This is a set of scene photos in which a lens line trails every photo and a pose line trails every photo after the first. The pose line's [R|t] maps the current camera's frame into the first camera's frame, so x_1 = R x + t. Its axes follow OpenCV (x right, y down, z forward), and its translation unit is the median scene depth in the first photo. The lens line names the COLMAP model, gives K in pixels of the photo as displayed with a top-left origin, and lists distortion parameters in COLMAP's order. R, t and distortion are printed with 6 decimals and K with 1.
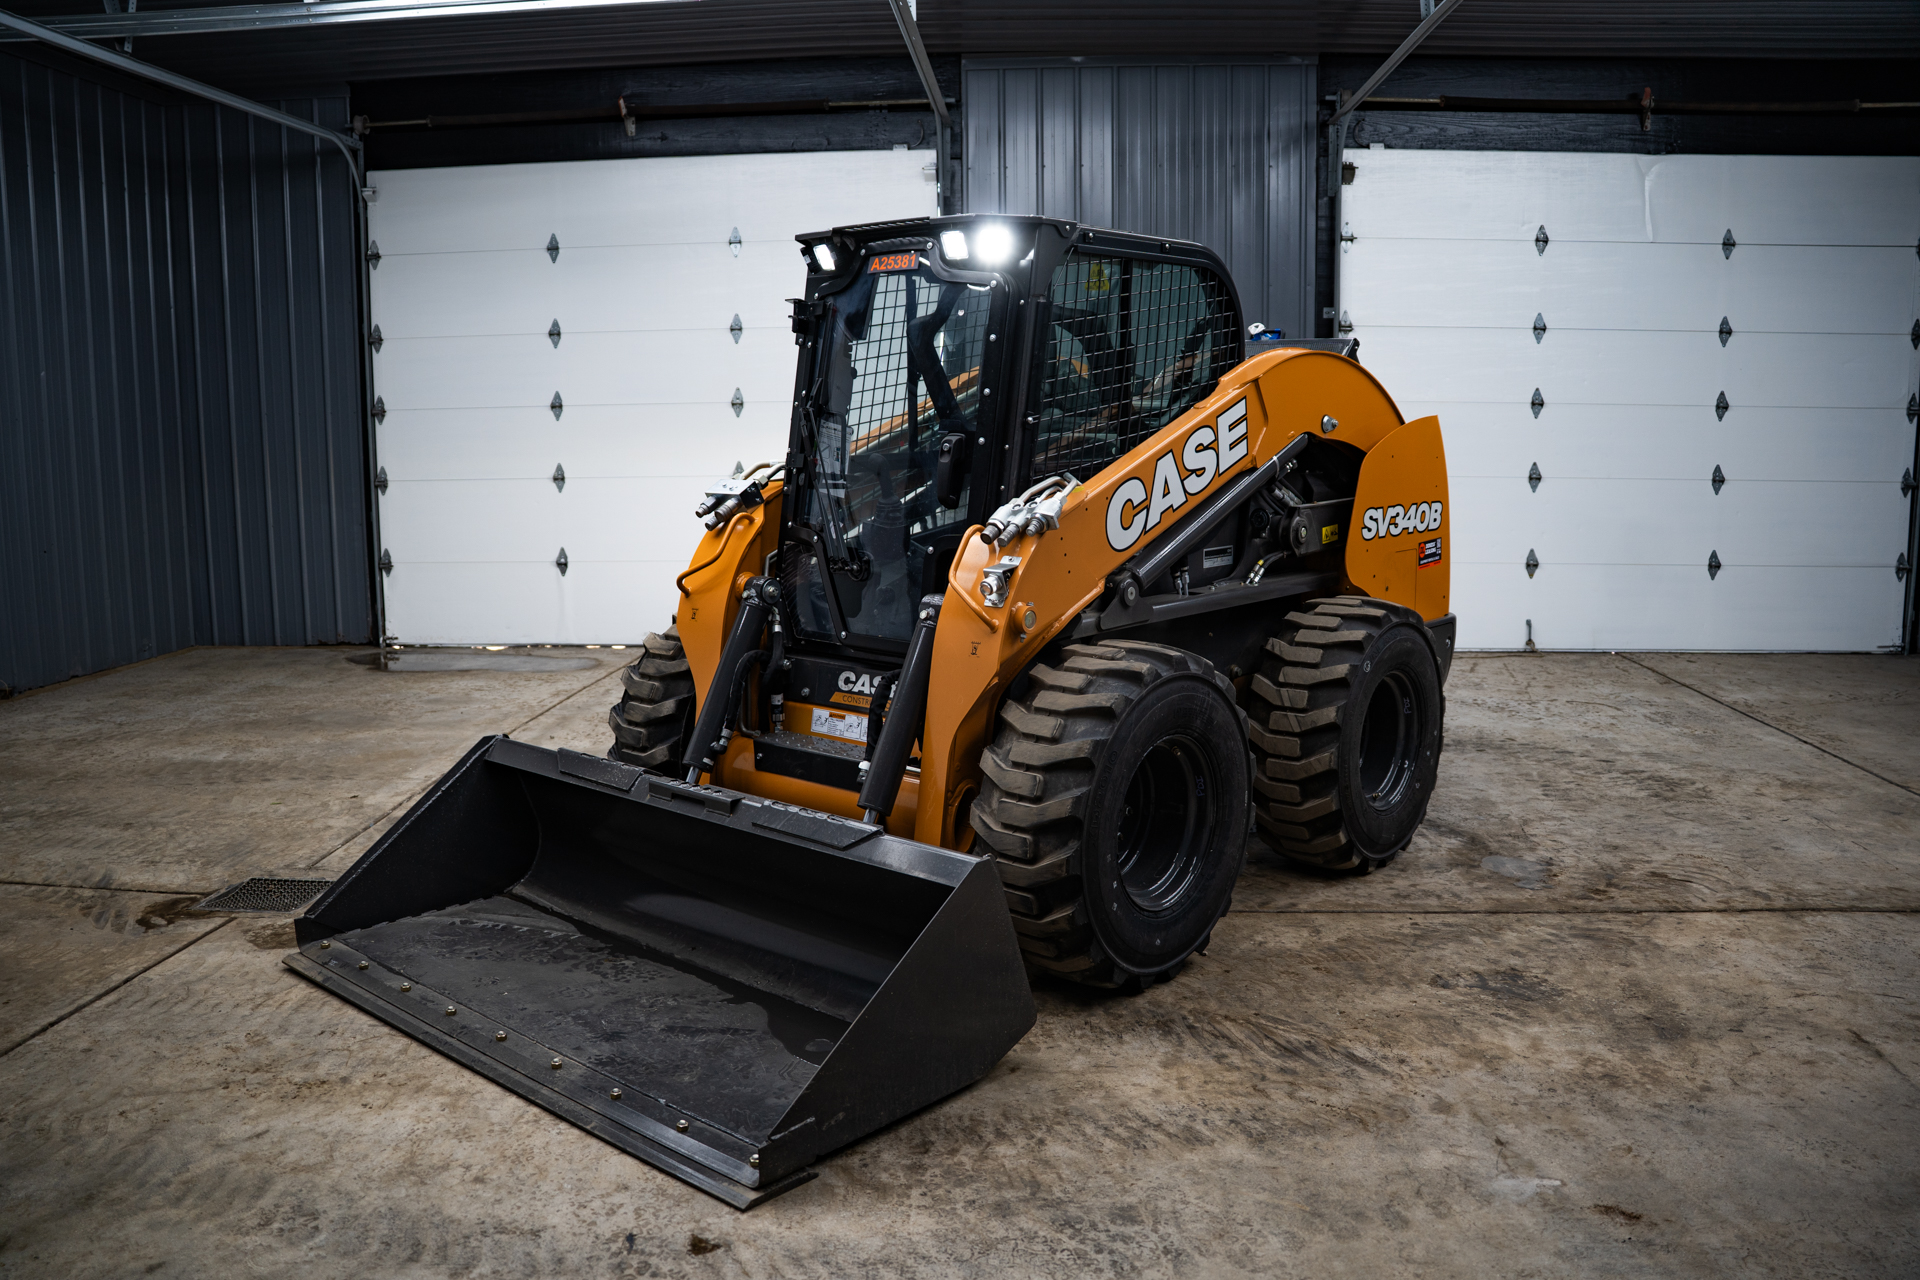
lens RADIAL K [[1518.5, 0, 960.0], [0, 1518.5, 640.0], [0, 0, 1]] dist [-0.180309, 0.116019]
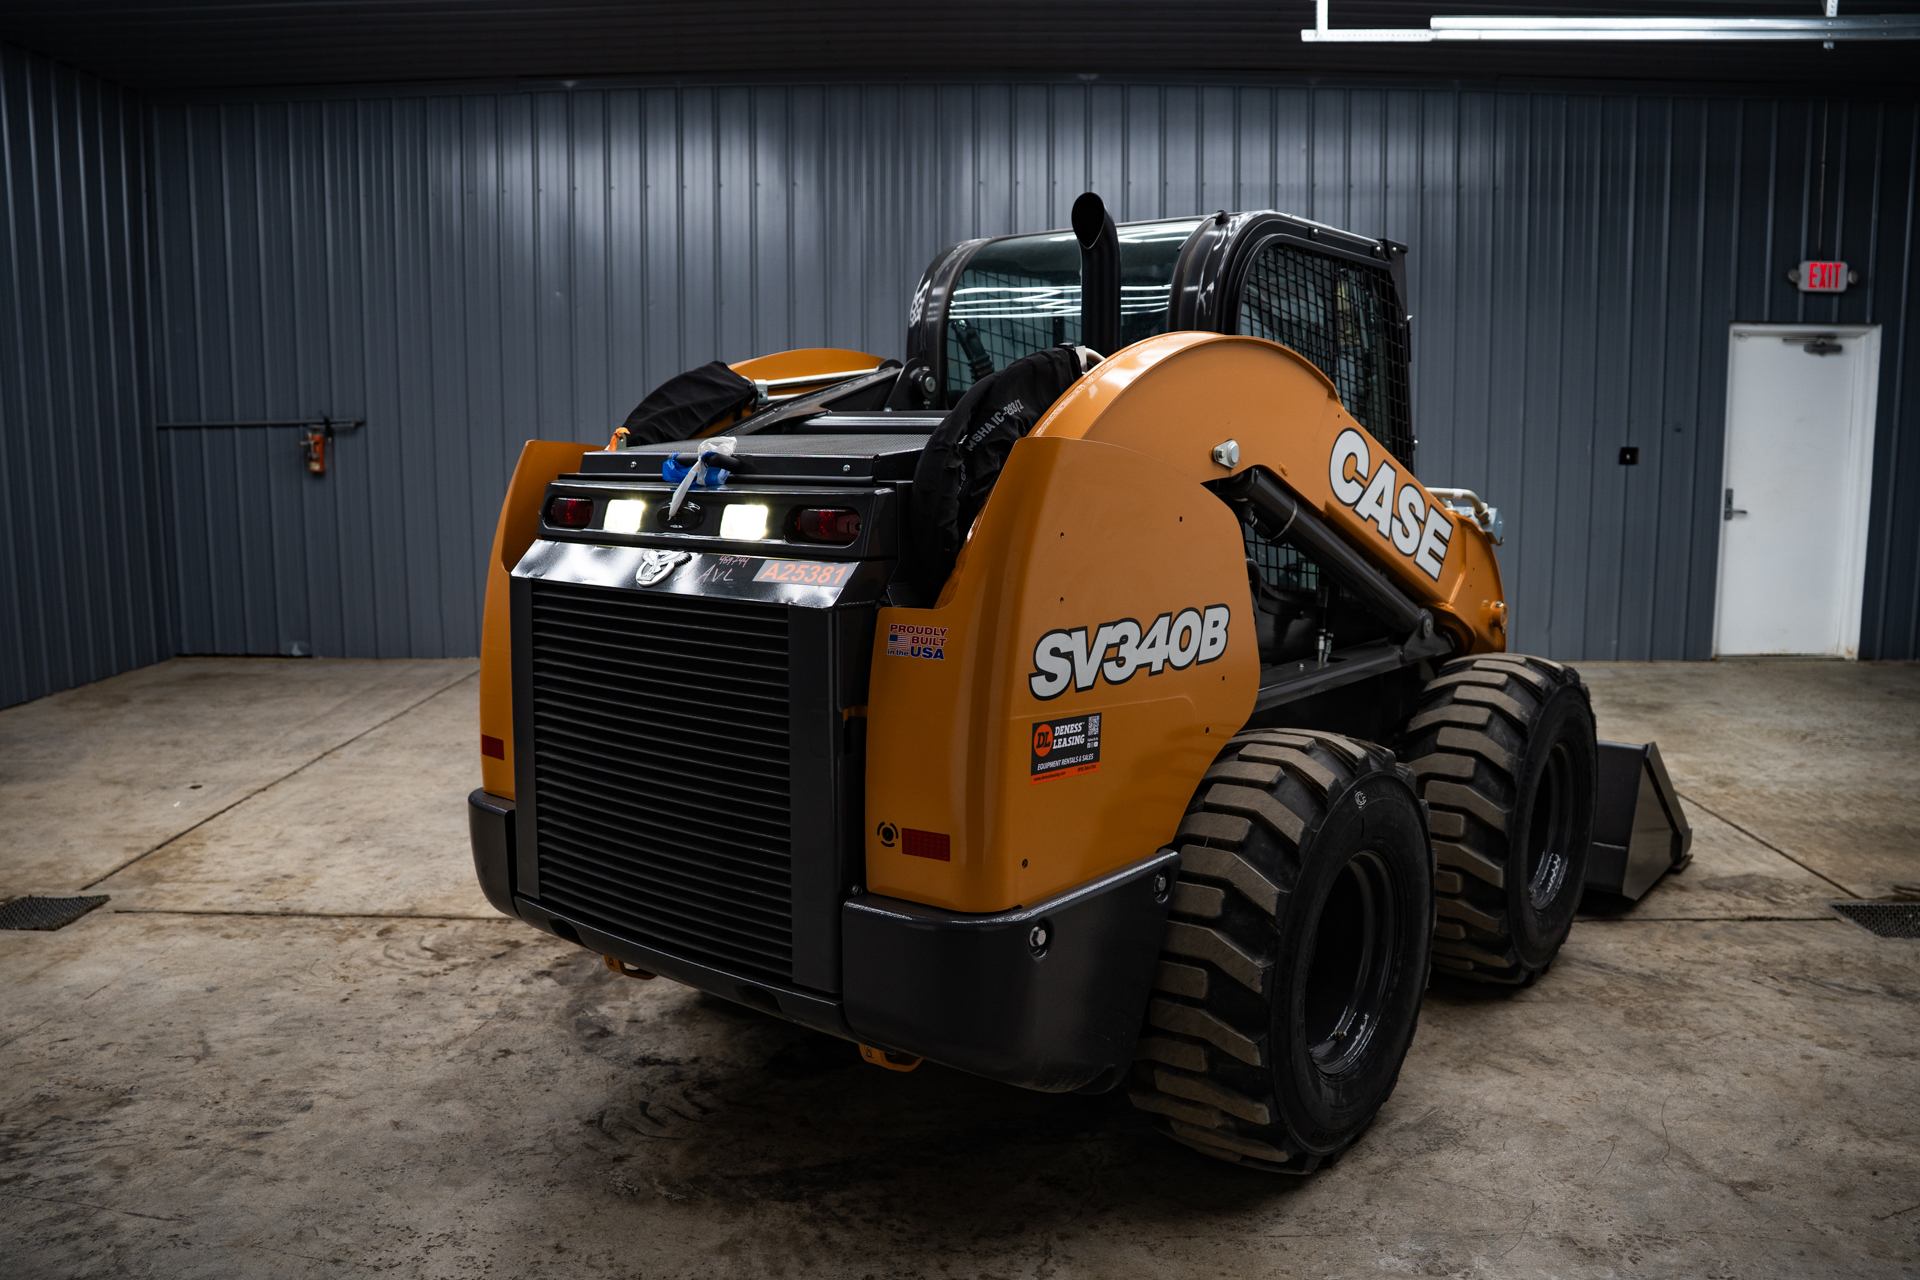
lens RADIAL K [[1518.5, 0, 960.0], [0, 1518.5, 640.0], [0, 0, 1]] dist [-0.180309, 0.116019]
pose [[-0.998699, 0.014201, -0.048969, 0.223426], [-0.000172, 0.959489, 0.281746, -0.301340], [0.050986, 0.281388, -0.958239, 1.987229]]
